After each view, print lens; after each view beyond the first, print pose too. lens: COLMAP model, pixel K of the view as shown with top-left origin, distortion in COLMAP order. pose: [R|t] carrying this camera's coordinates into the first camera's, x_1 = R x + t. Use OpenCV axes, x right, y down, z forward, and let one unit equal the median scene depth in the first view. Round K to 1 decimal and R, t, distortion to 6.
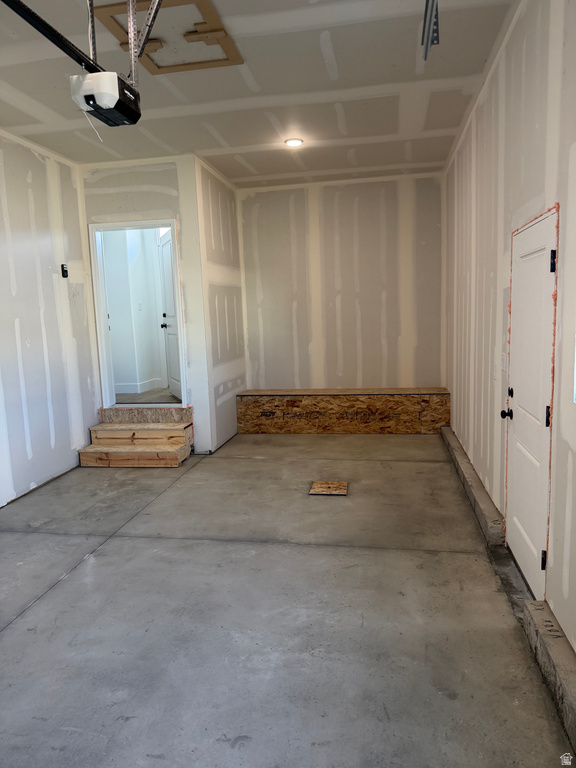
lens RADIAL K [[539.4, 0, 289.7], [0, 539.4, 387.1], [0, 0, 1]] dist [0.053140, -0.068076]
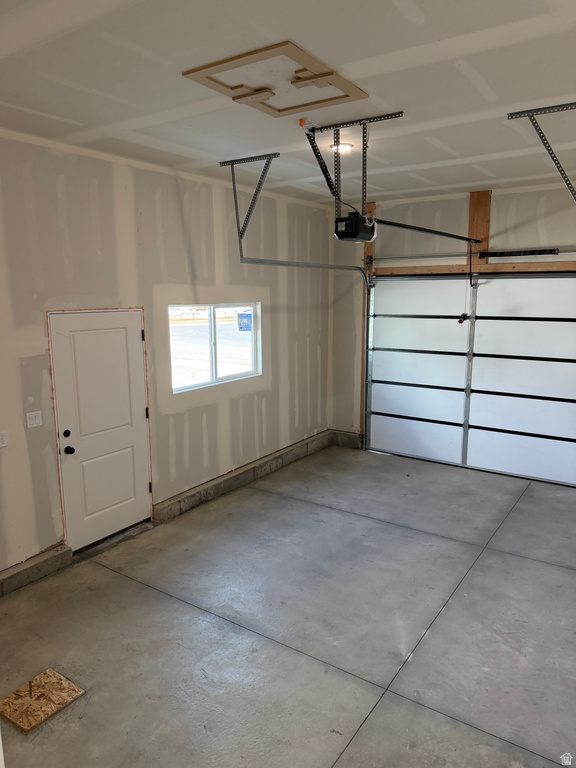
lens RADIAL K [[539.4, 0, 288.5], [0, 539.4, 377.8], [0, 0, 1]] dist [0.053140, -0.068076]
pose [[-0.912832, -0.021920, 0.407746, -0.605043], [0.097054, 0.958296, 0.268794, -0.418034], [-0.396633, 0.284937, -0.872636, 1.914412]]
